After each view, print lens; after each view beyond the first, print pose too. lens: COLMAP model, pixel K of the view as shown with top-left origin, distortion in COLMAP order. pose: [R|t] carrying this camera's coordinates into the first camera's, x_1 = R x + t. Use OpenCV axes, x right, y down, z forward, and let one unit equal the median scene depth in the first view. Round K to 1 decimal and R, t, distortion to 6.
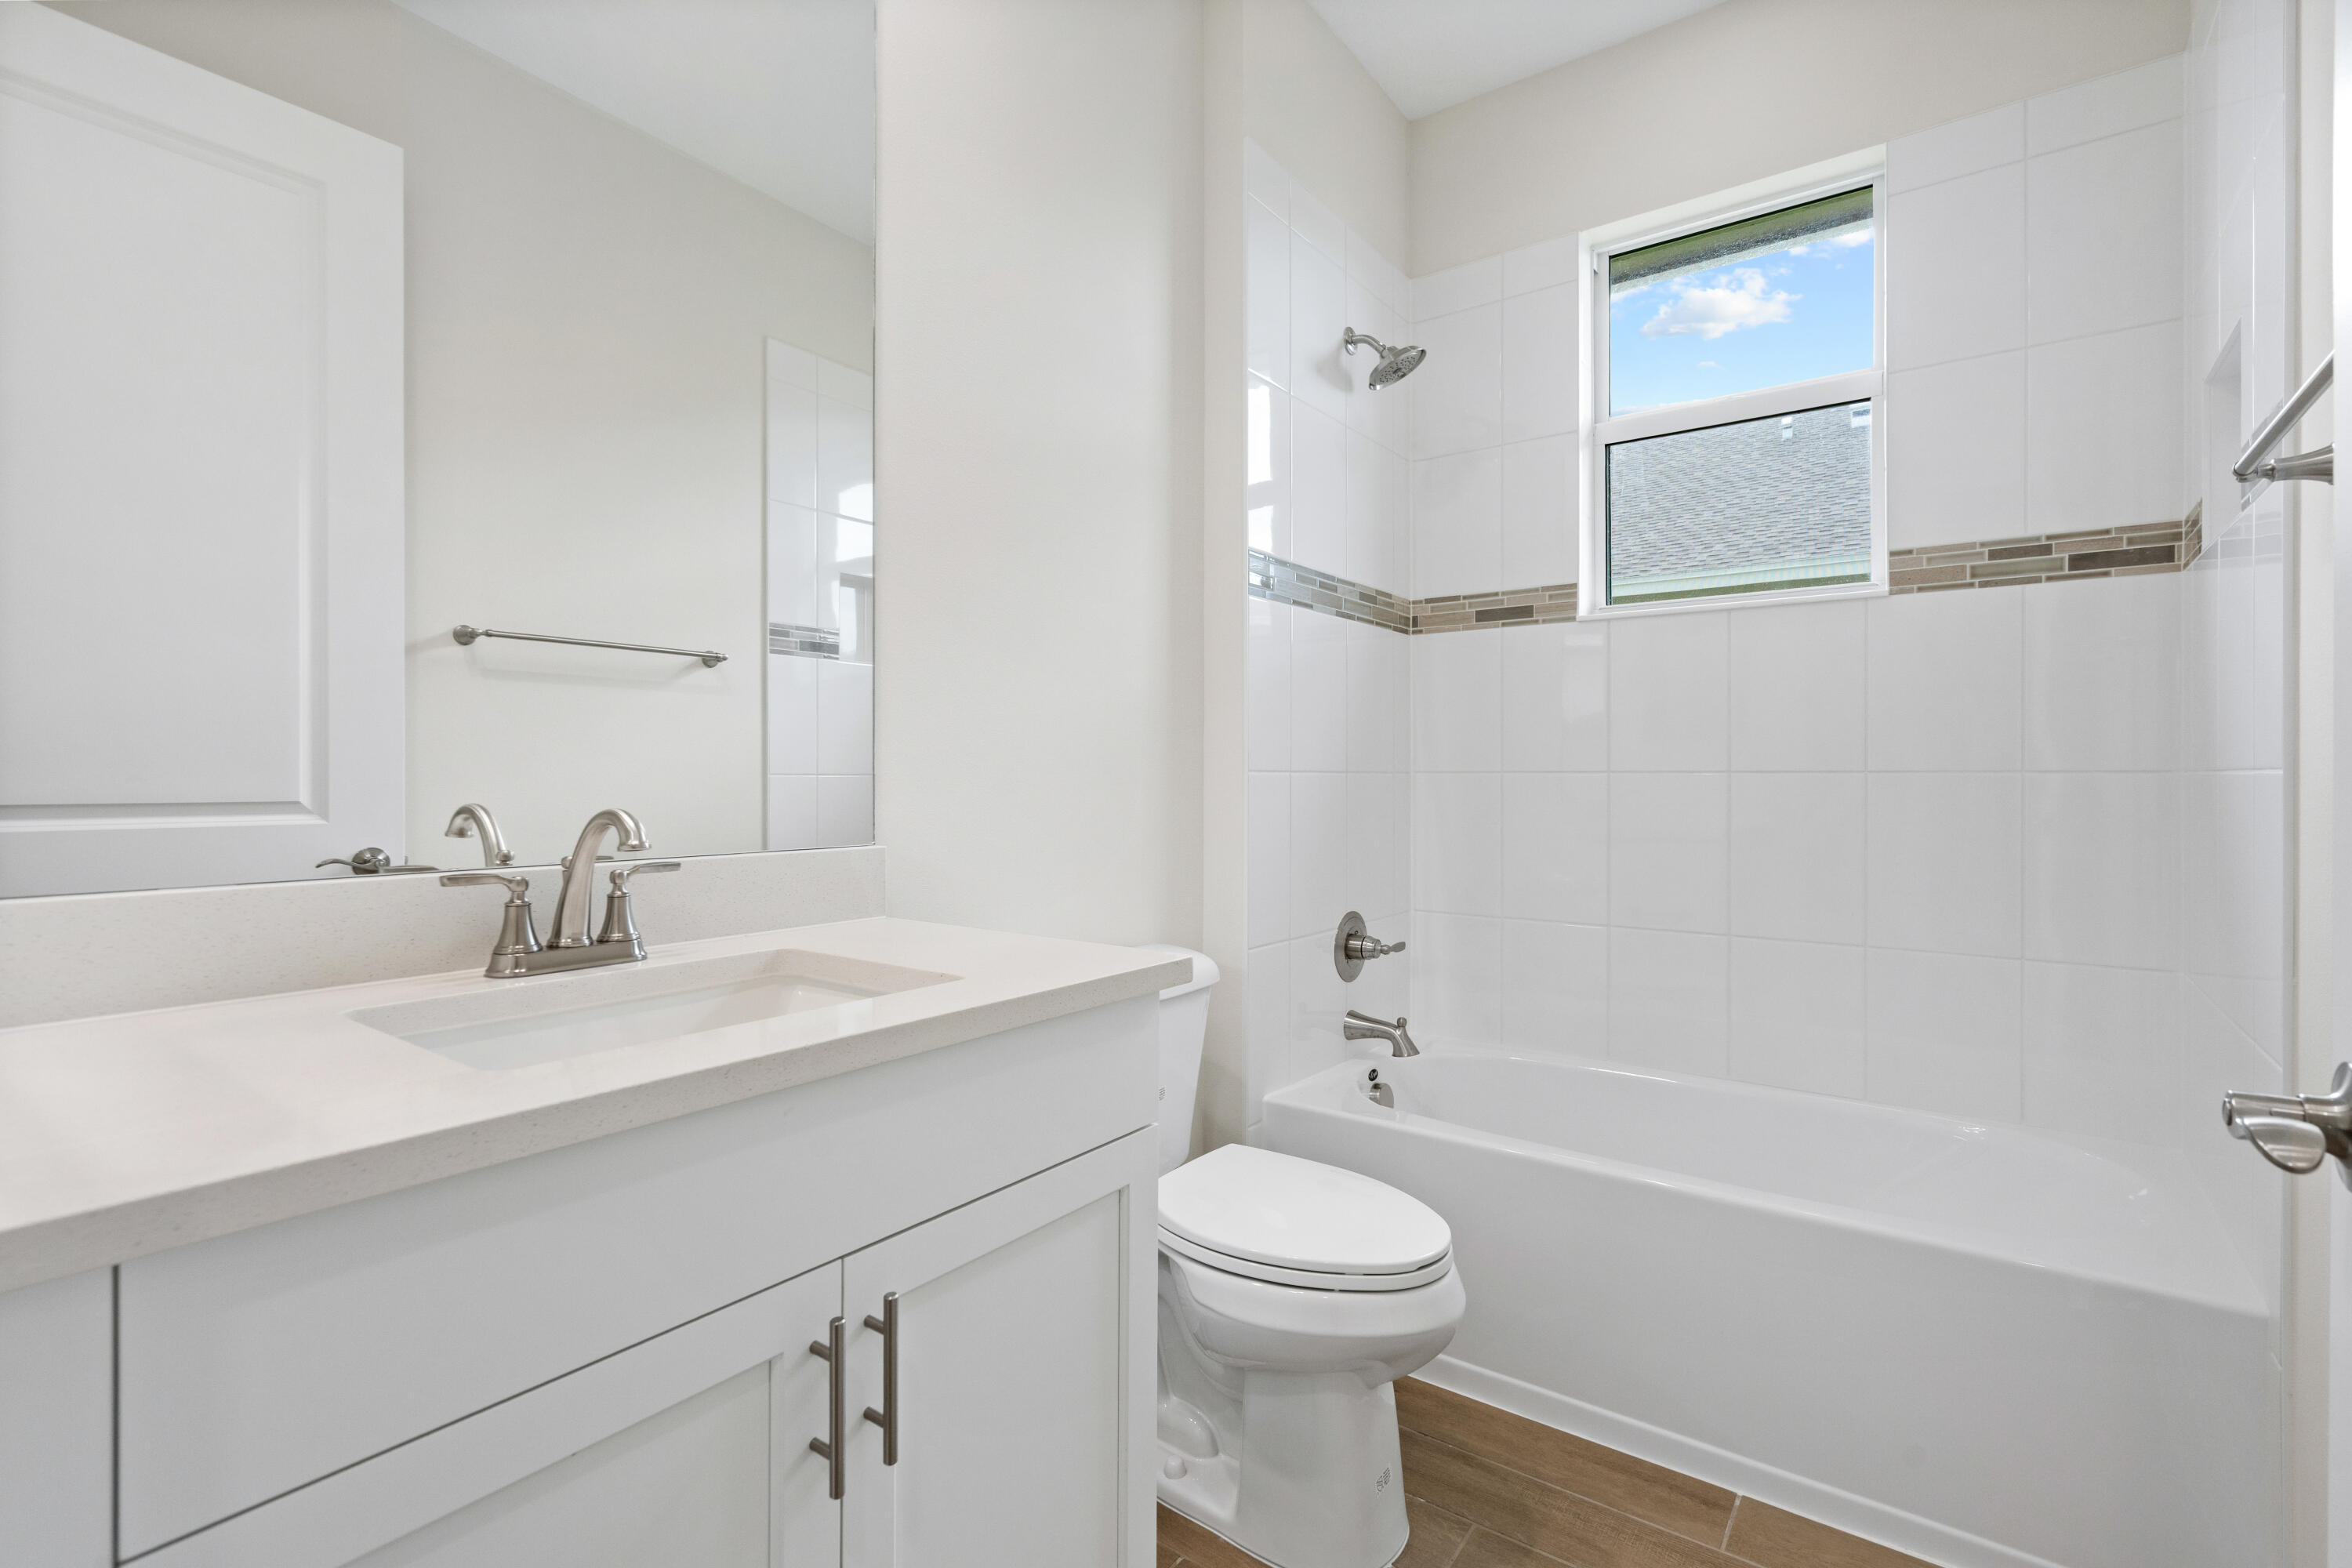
lens RADIAL K [[1073.4, 0, 1176.0], [0, 1073.4, 784.0], [0, 0, 1]] dist [0.001621, 0.000230]
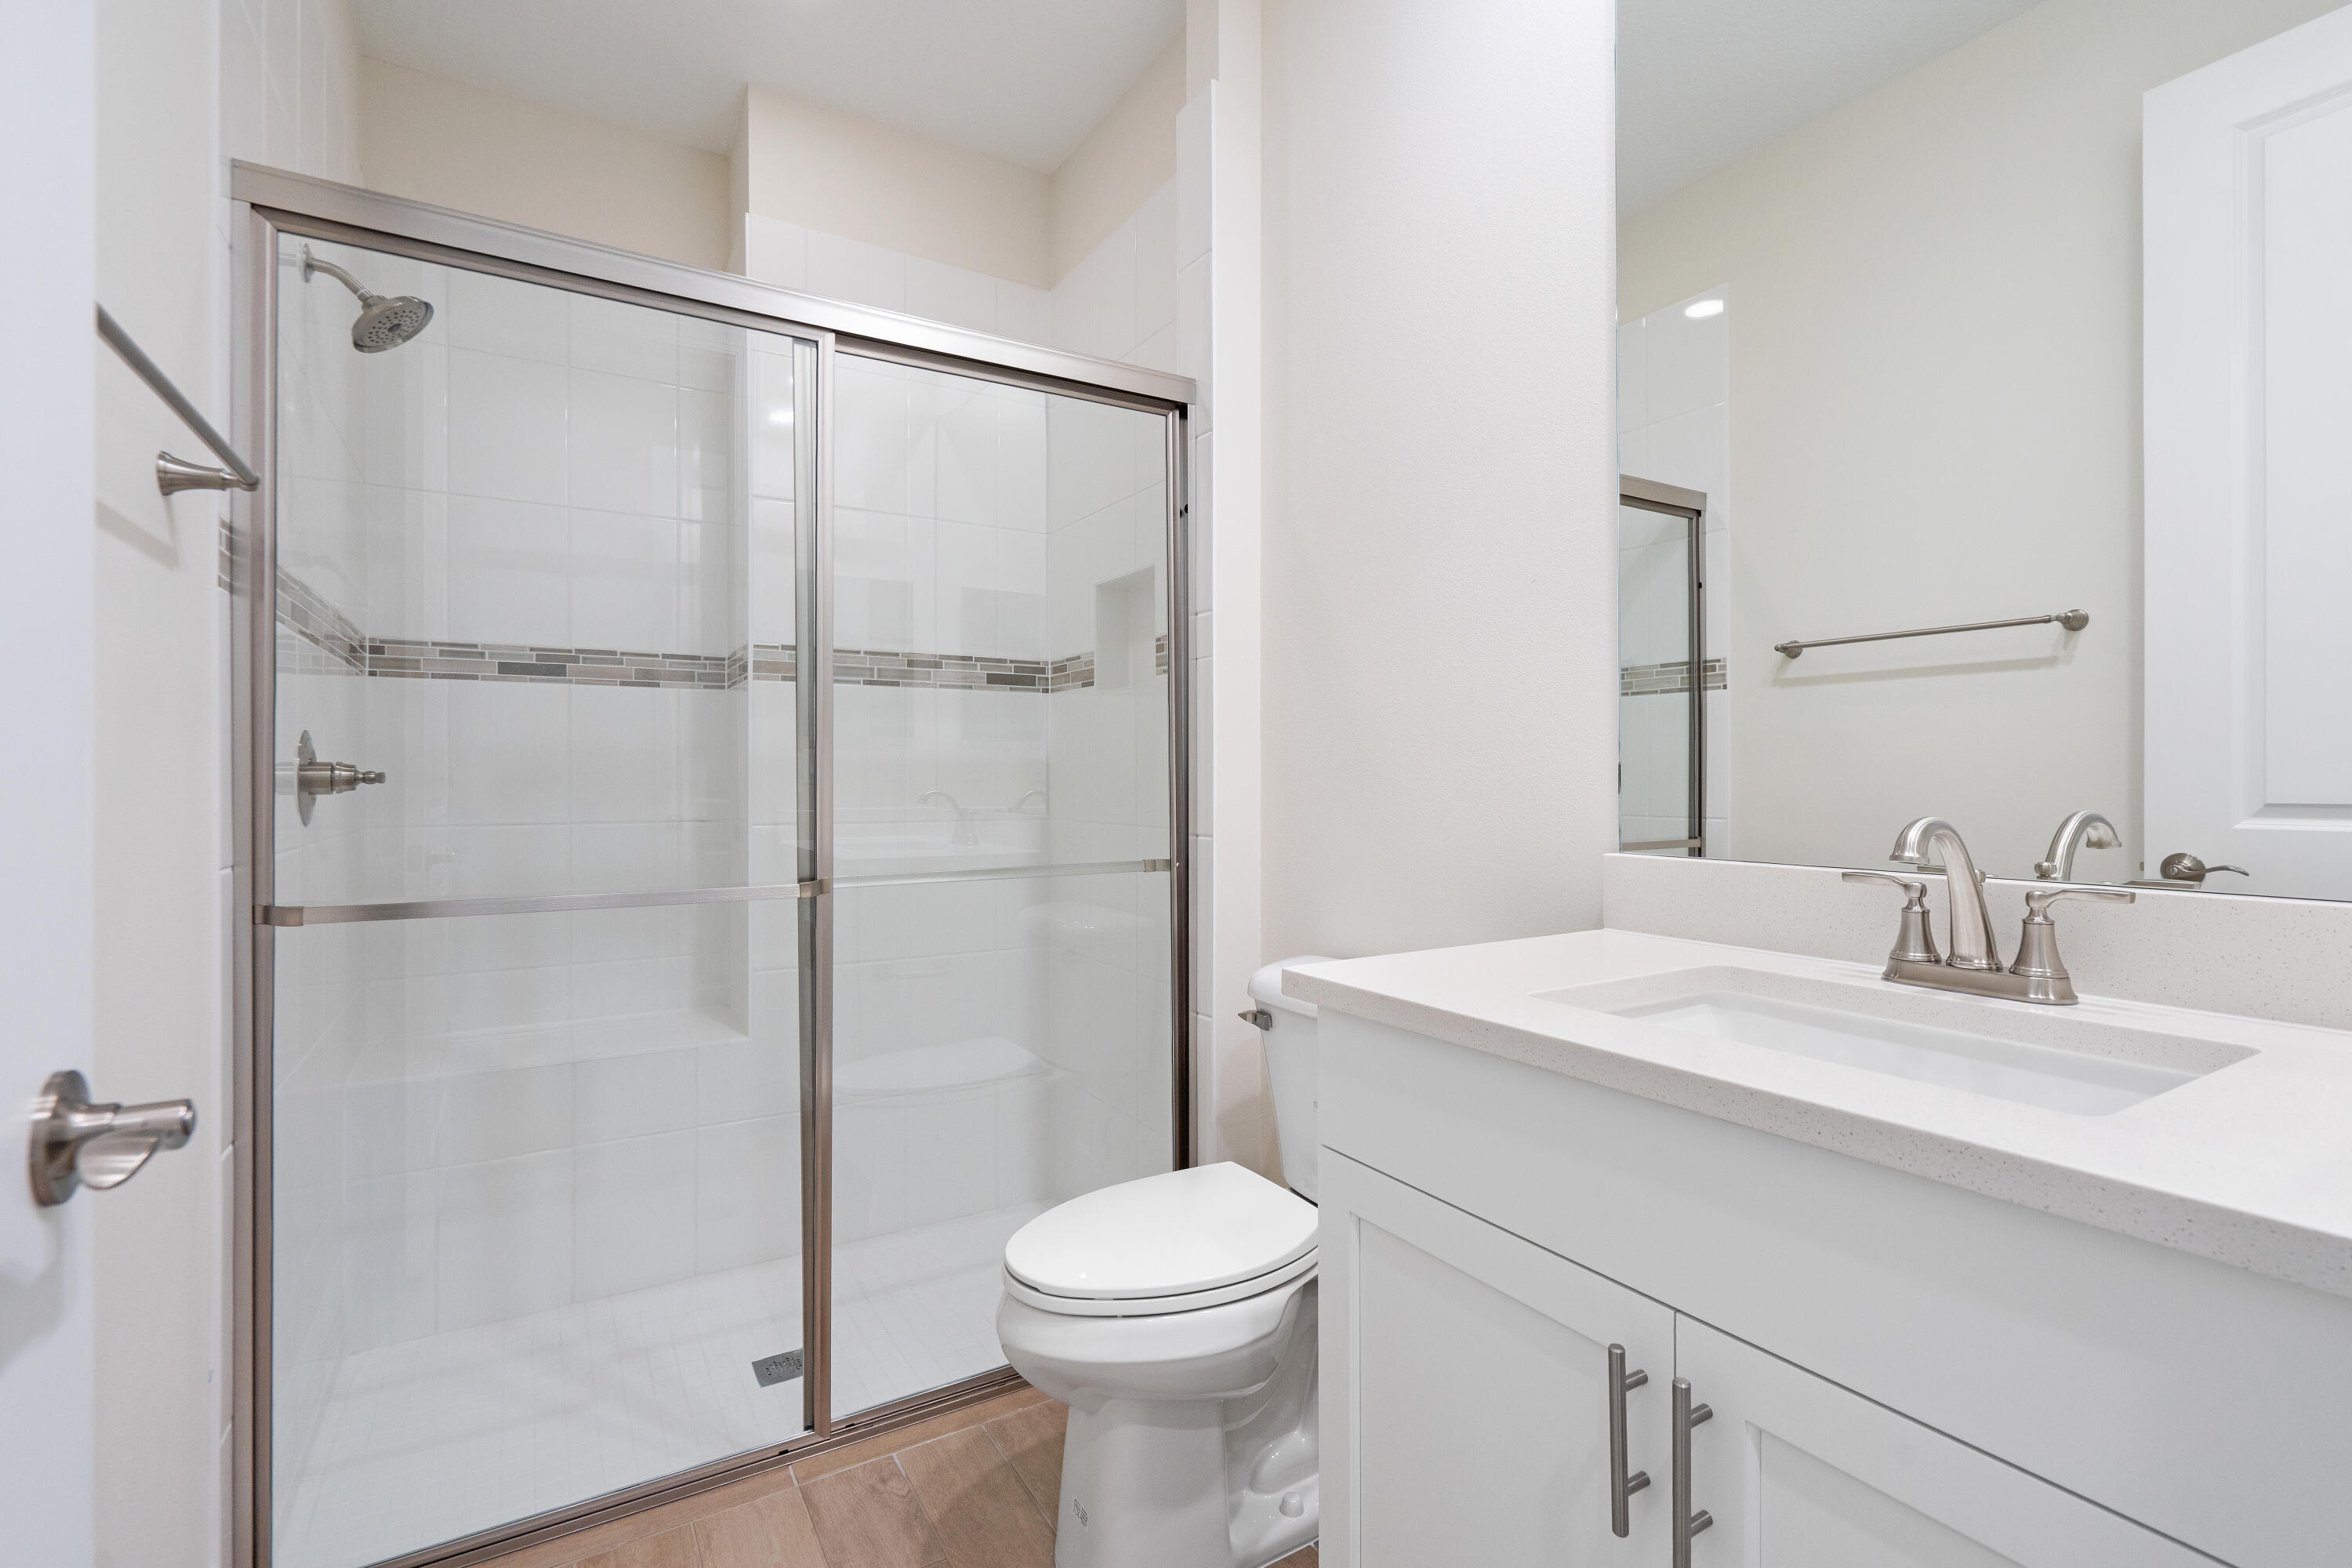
lens RADIAL K [[1073.4, 0, 1176.0], [0, 1073.4, 784.0], [0, 0, 1]] dist [0.001621, 0.000230]
pose [[-0.380474, -0.000516, -0.924791, 0.540718], [-0.001608, 0.999999, 0.000104, -0.000970], [0.924790, 0.001527, -0.380474, 0.751330]]
